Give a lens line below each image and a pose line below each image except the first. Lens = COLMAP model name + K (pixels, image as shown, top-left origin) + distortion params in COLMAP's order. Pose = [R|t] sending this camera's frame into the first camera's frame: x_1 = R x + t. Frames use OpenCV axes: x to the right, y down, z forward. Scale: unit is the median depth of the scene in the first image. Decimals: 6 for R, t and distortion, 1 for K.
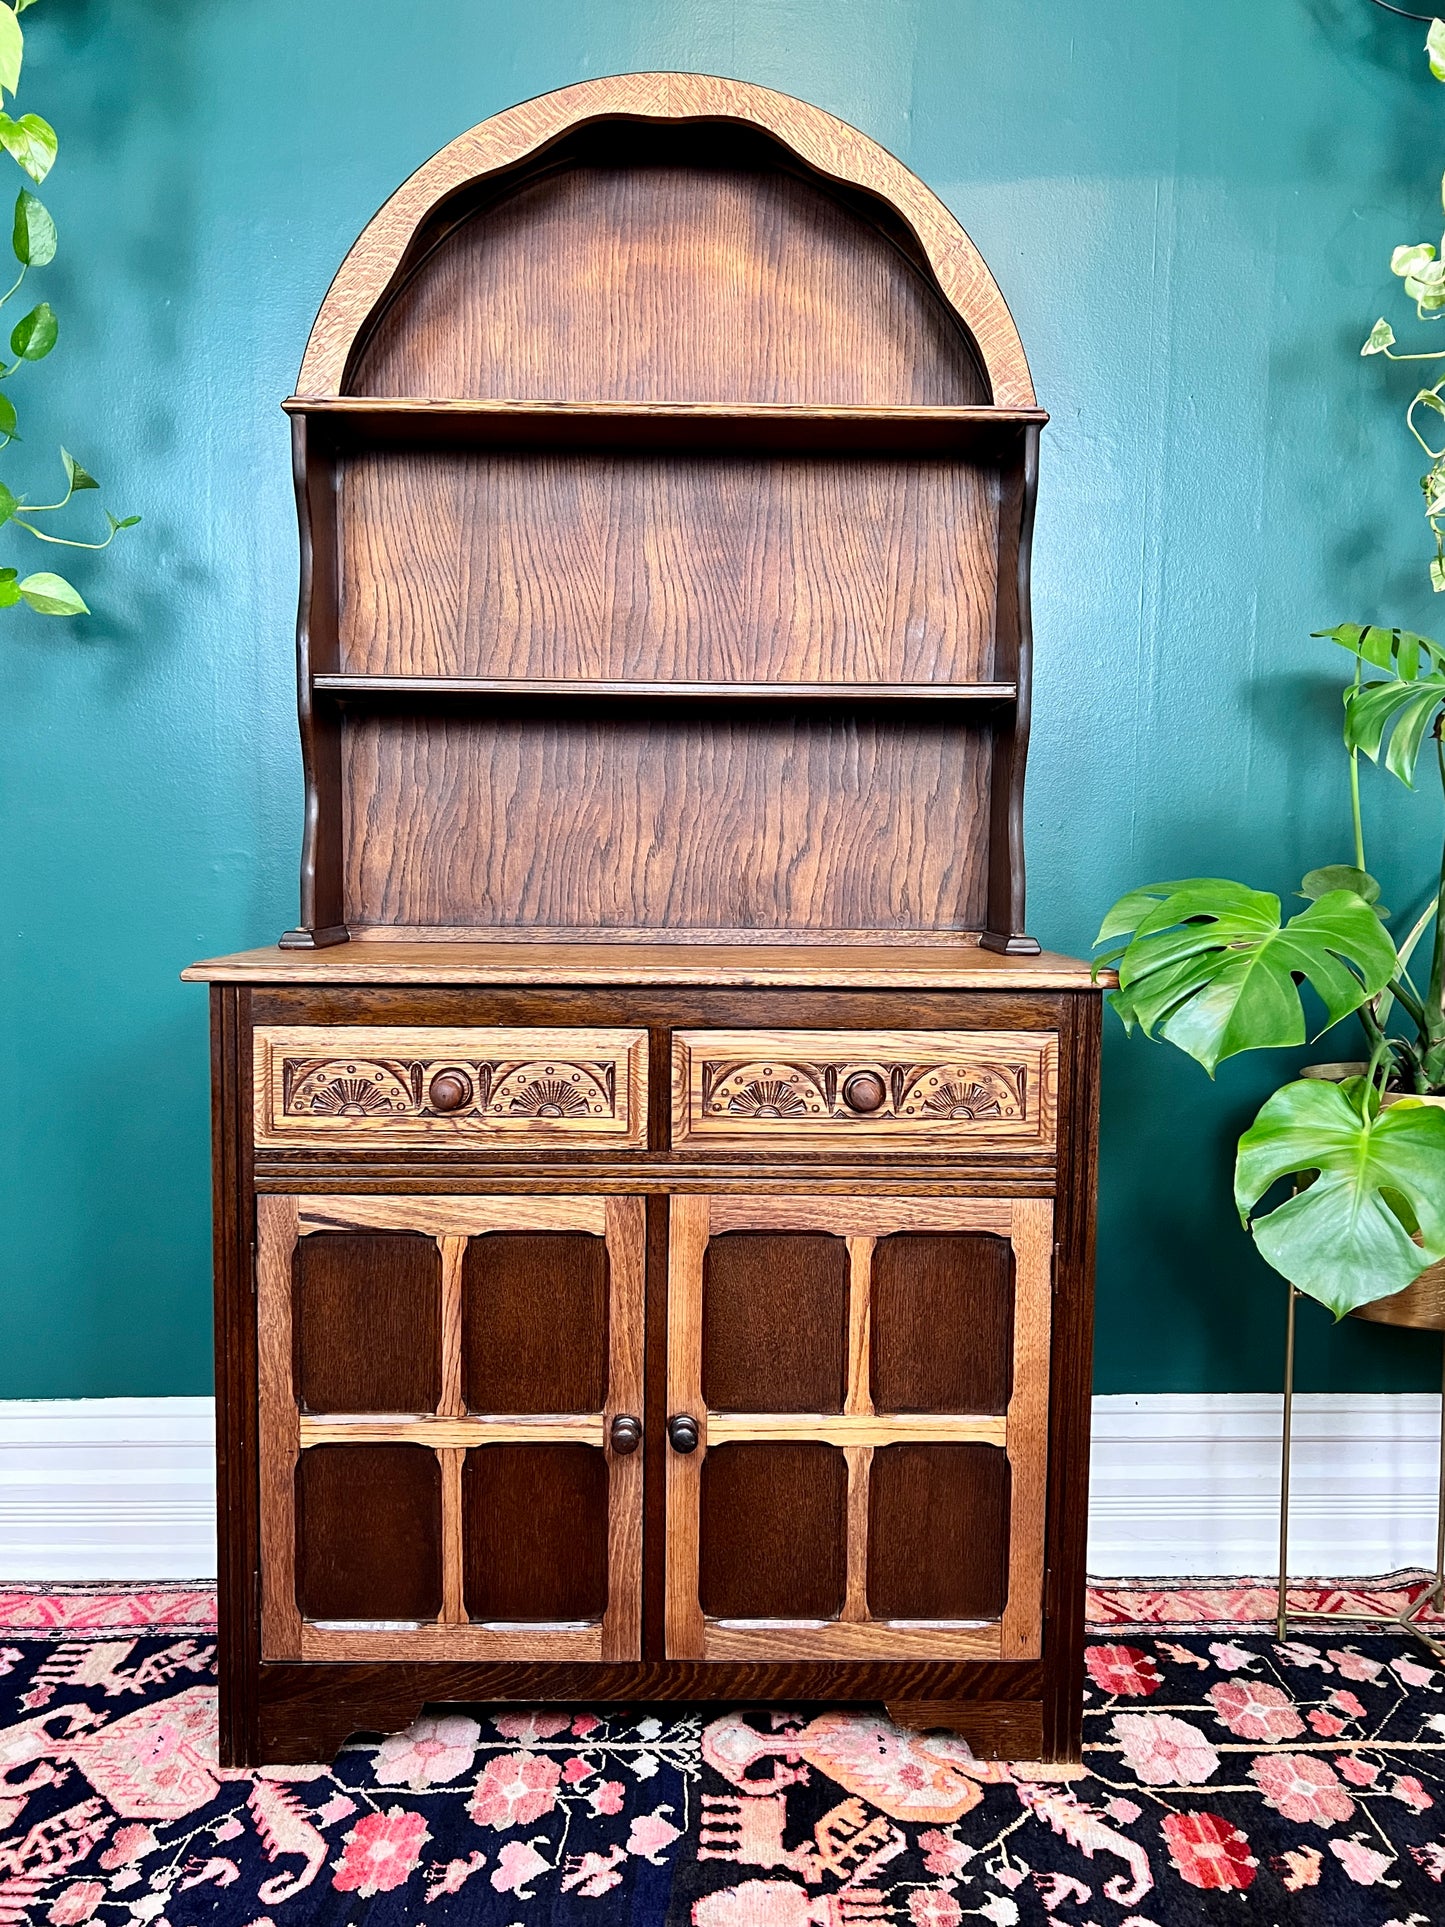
lens RADIAL K [[1463.9, 0, 722.2], [0, 1463.9, 969.8], [0, 0, 1]] dist [0.061097, -0.076166]
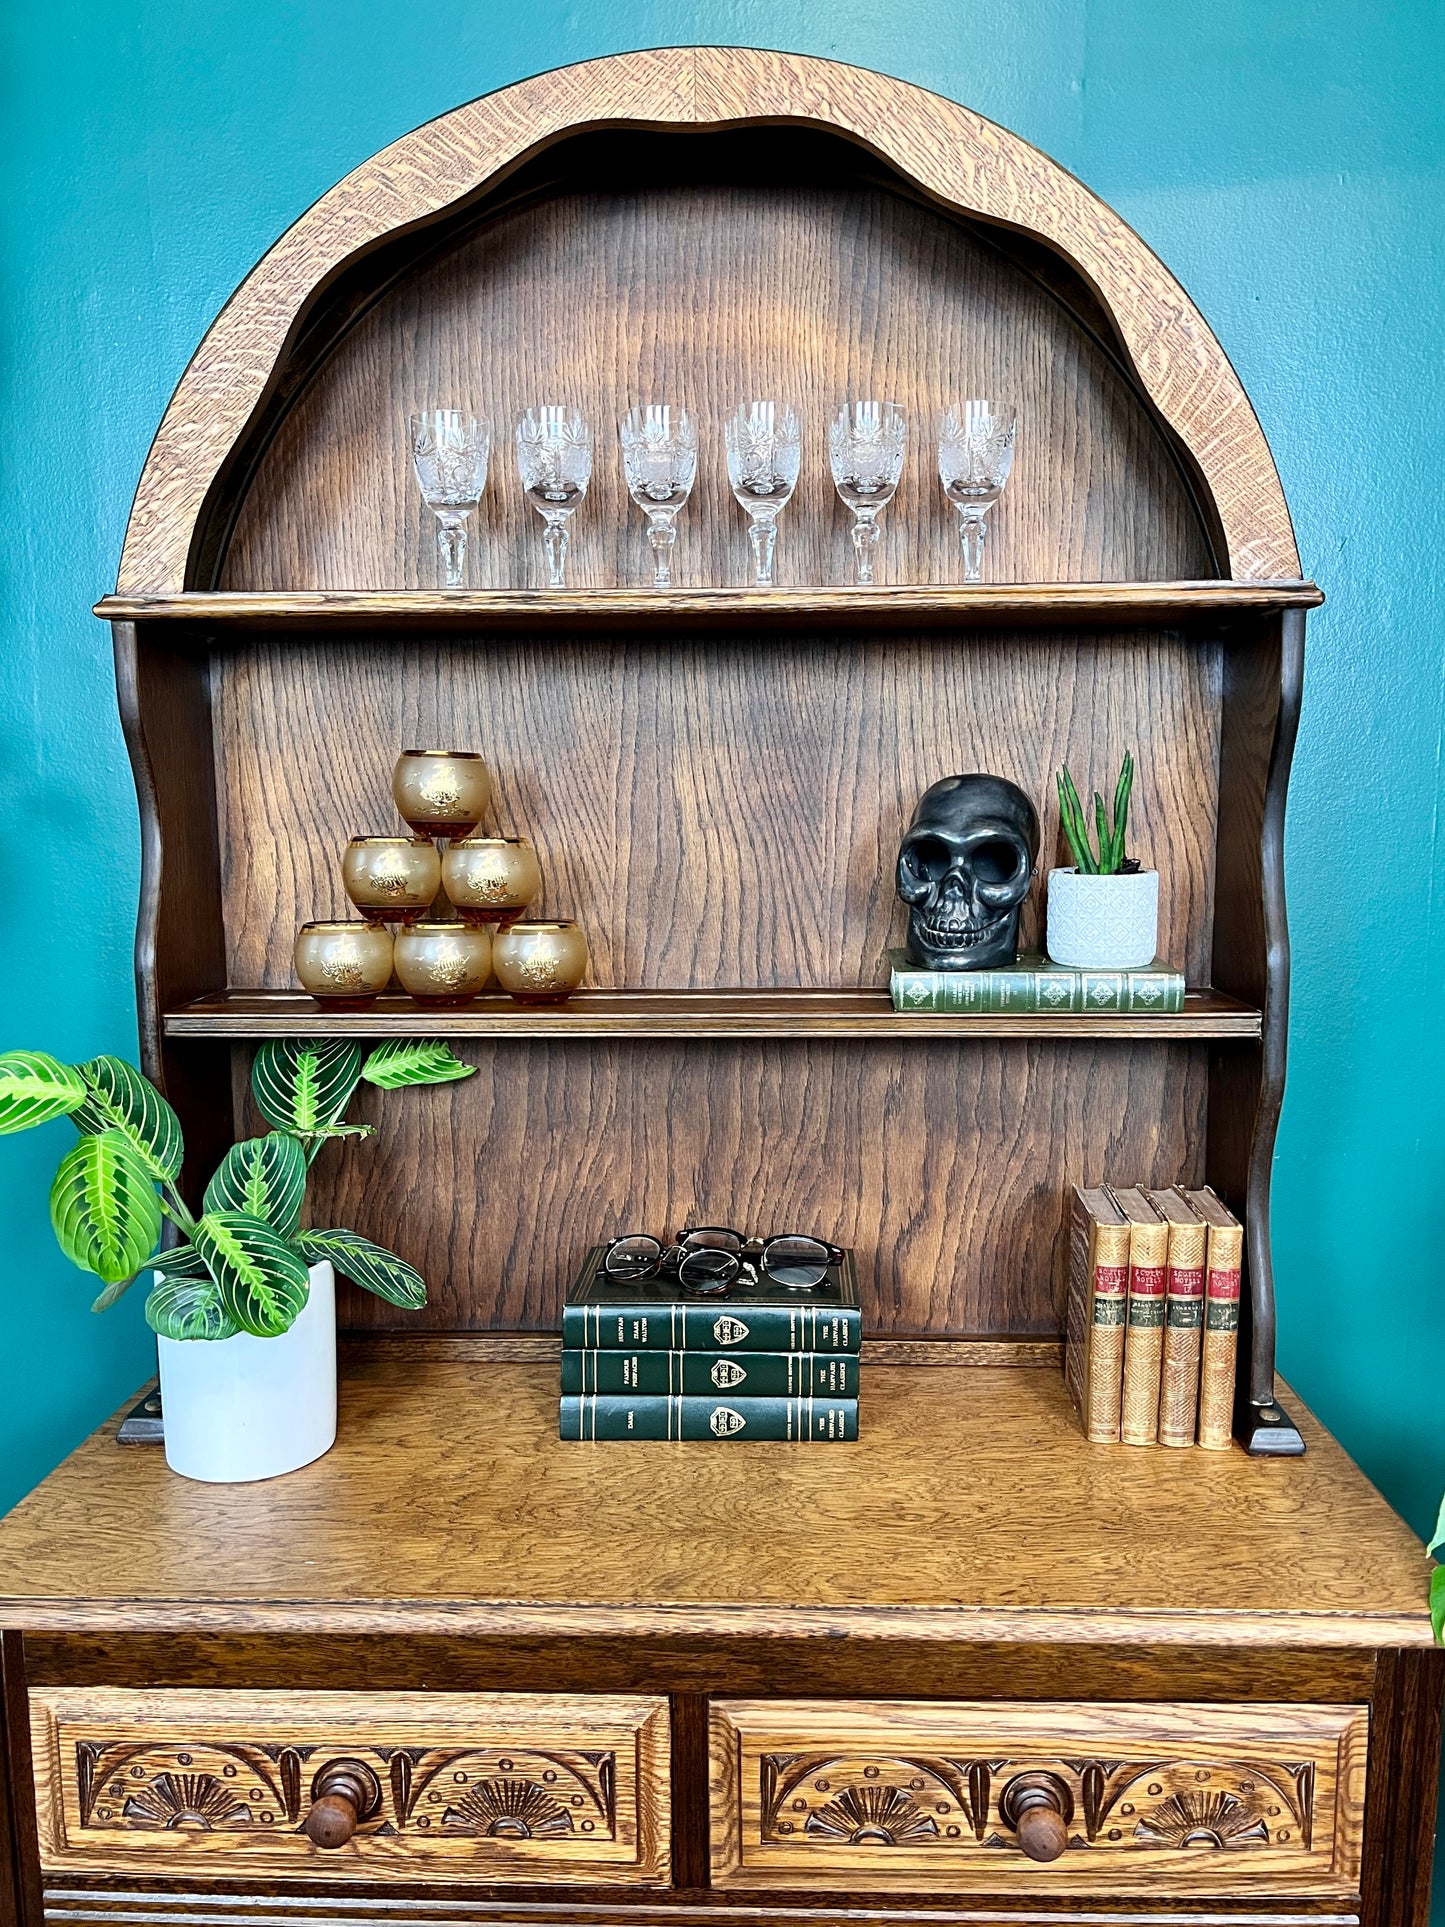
lens RADIAL K [[1487.1, 0, 727.5], [0, 1487.1, 978.8], [0, 0, 1]] dist [0.088333, -0.120628]
pose [[0.998371, -0.008564, -0.056415, 0.009727], [0.011379, 0.998696, 0.049763, -0.272066], [0.055915, -0.050324, 0.997166, 0.388422]]
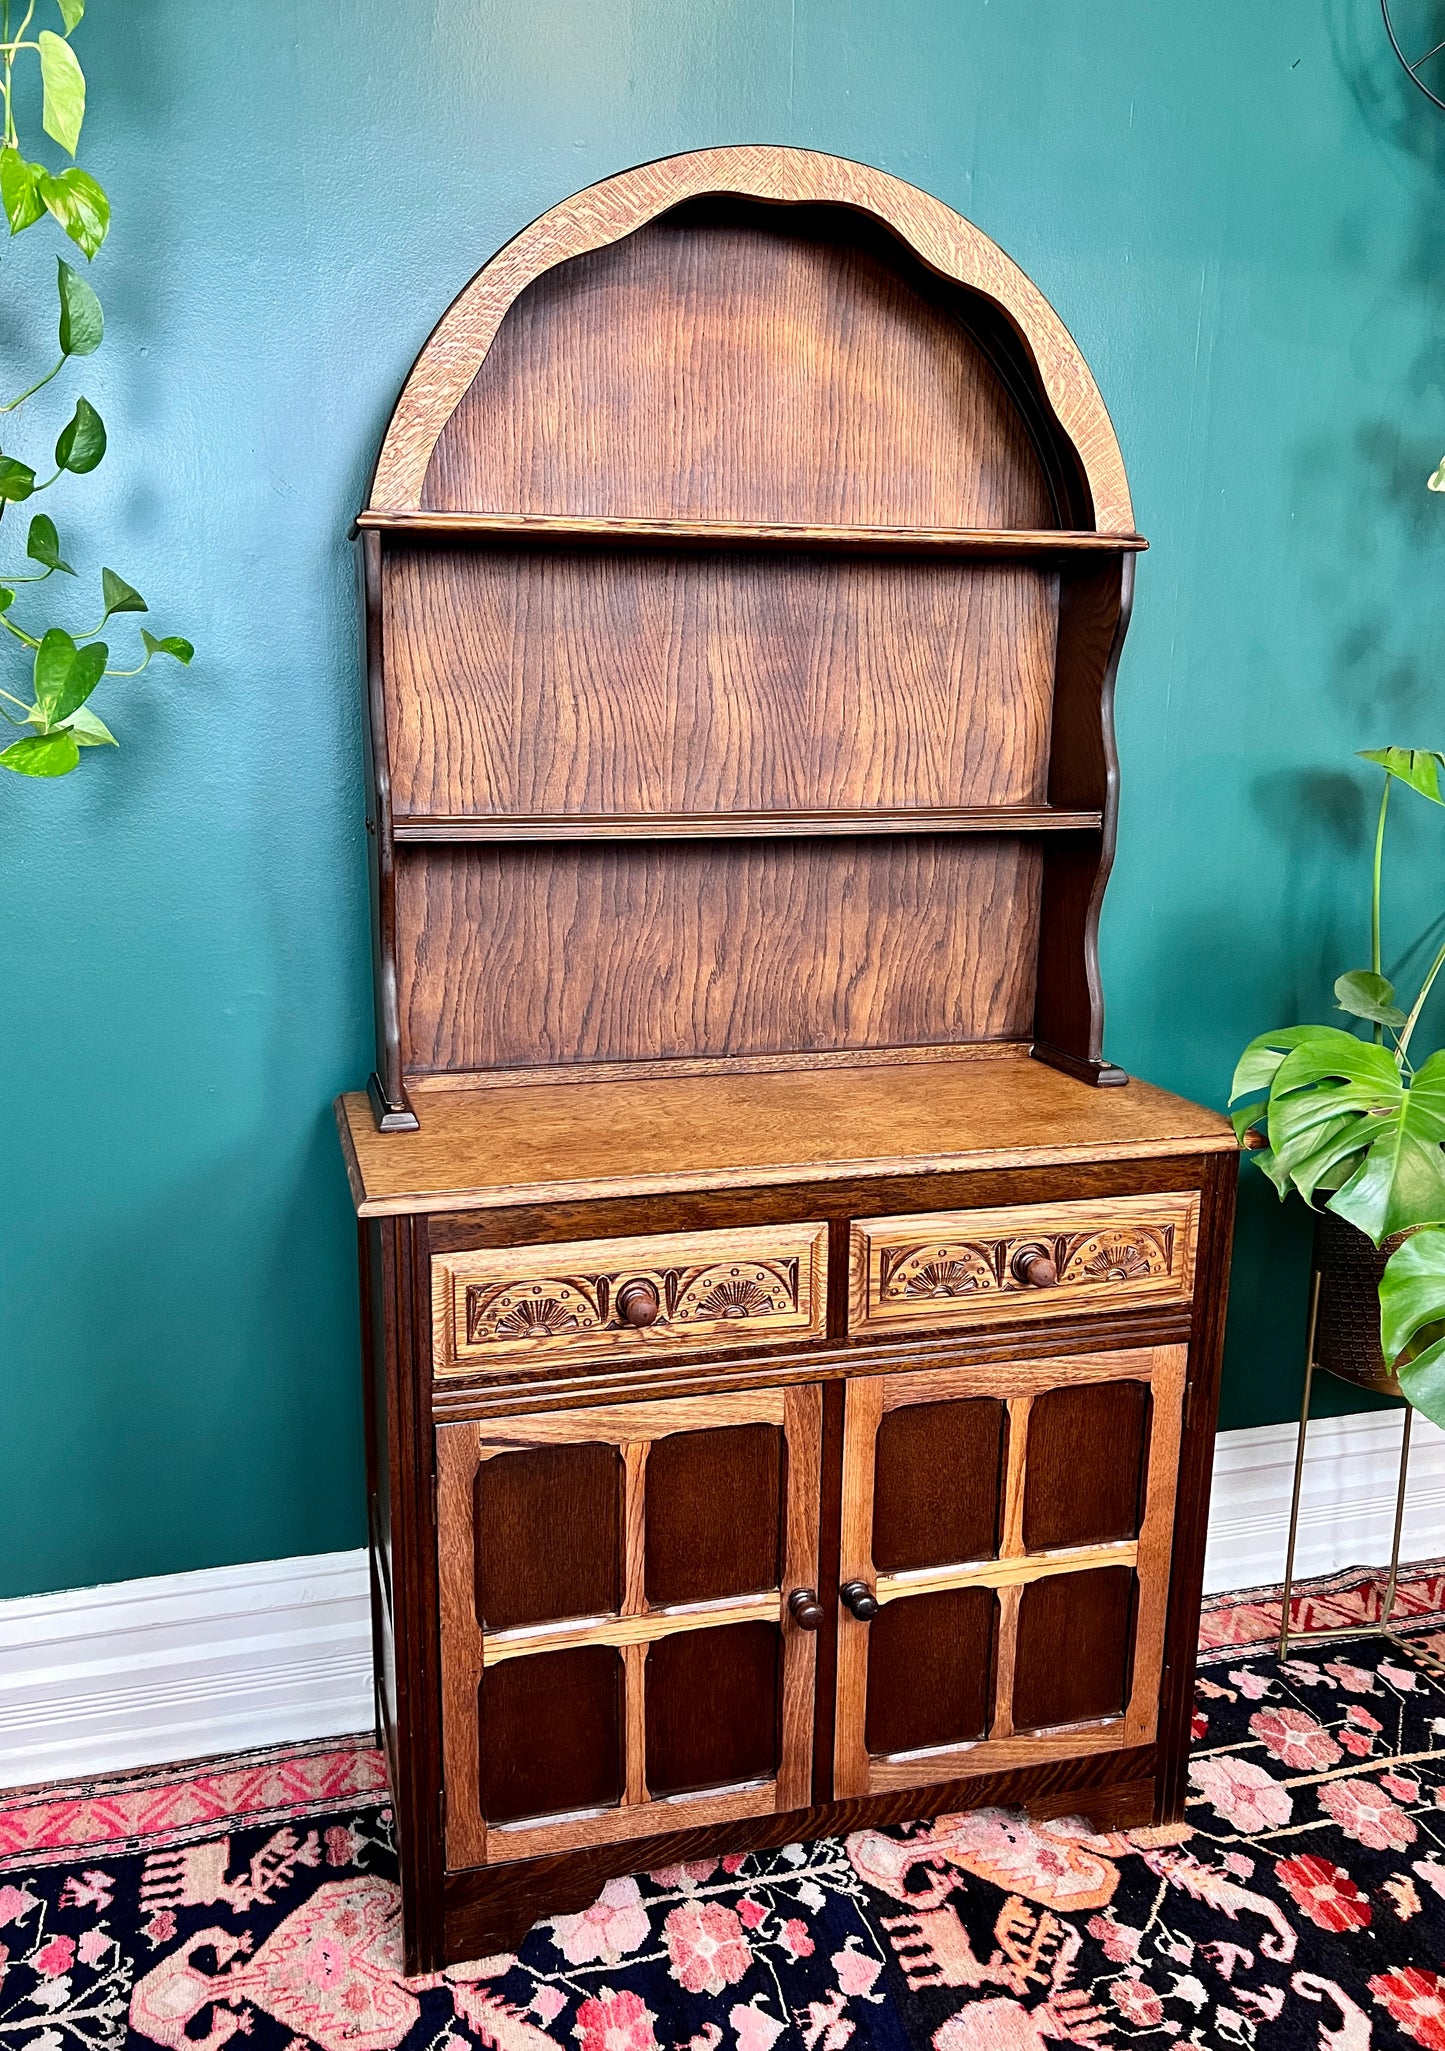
lens RADIAL K [[1531.7, 0, 658.5], [0, 1531.7, 1035.1], [0, 0, 1]] dist [0.064467, -0.078442]
pose [[0.972567, -0.055855, 0.225818, -0.373679], [0.024406, 0.989889, 0.139730, -0.221623], [-0.231339, -0.130385, 0.964096, 0.048596]]
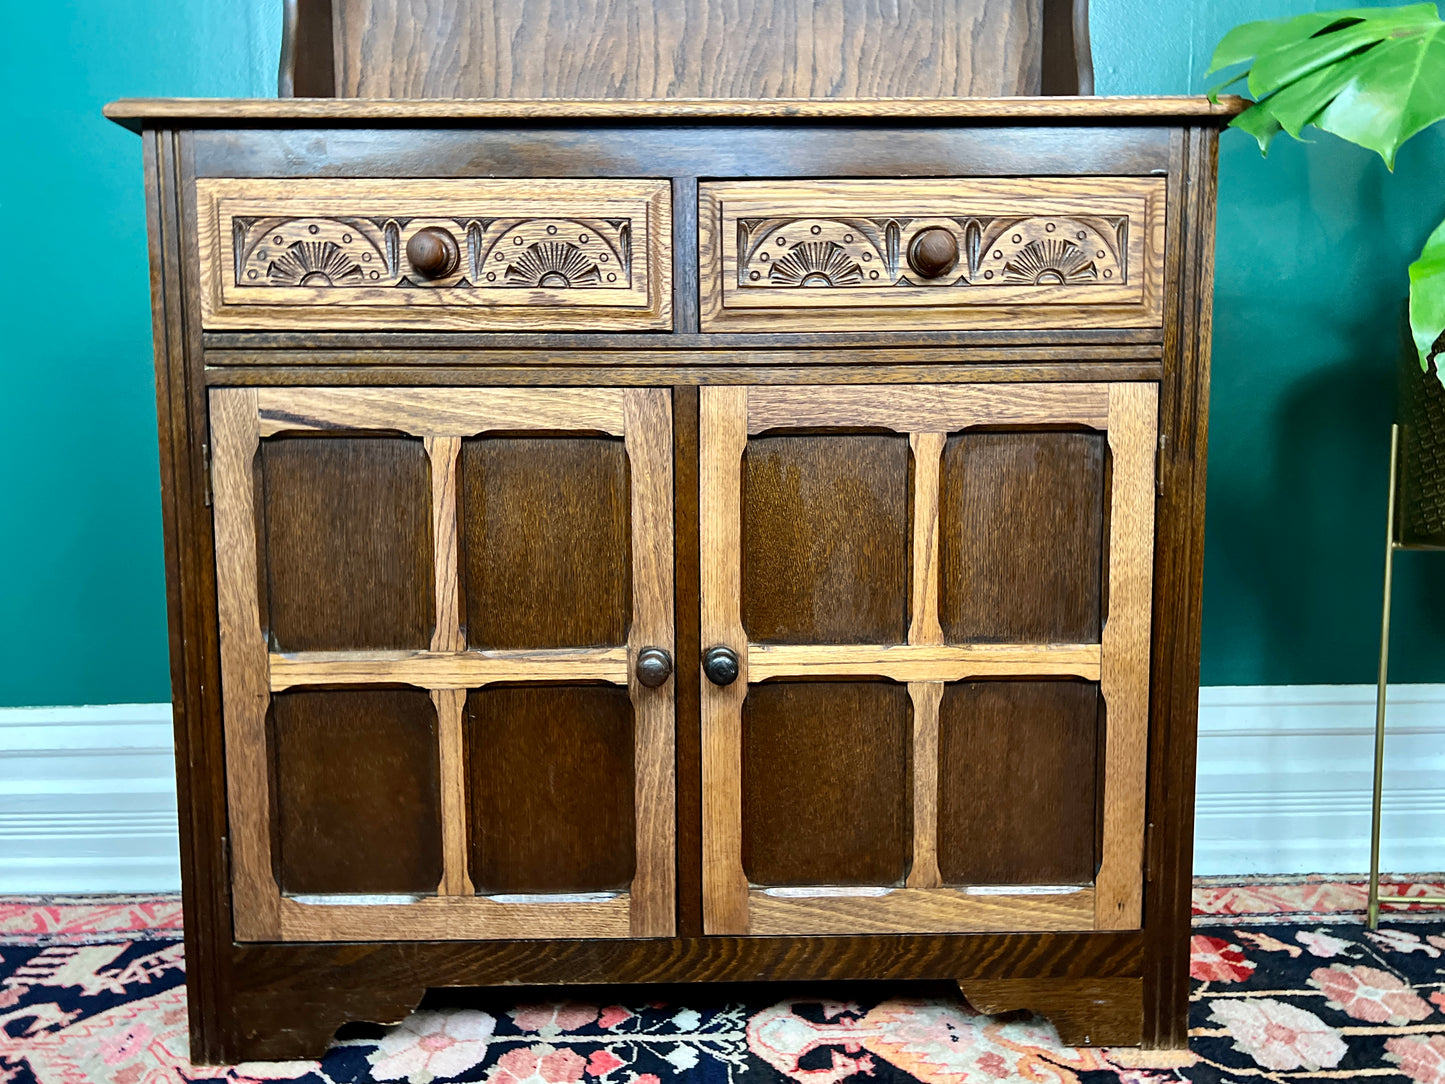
lens RADIAL K [[1145.9, 0, 722.3], [0, 1145.9, 539.0], [0, 0, 1]] dist [0.032766, -0.037474]
pose [[0.999837, -0.016248, -0.007898, -0.018836], [0.016389, 0.999699, 0.018238, 0.224310], [0.007600, -0.018365, 0.999802, 0.334646]]
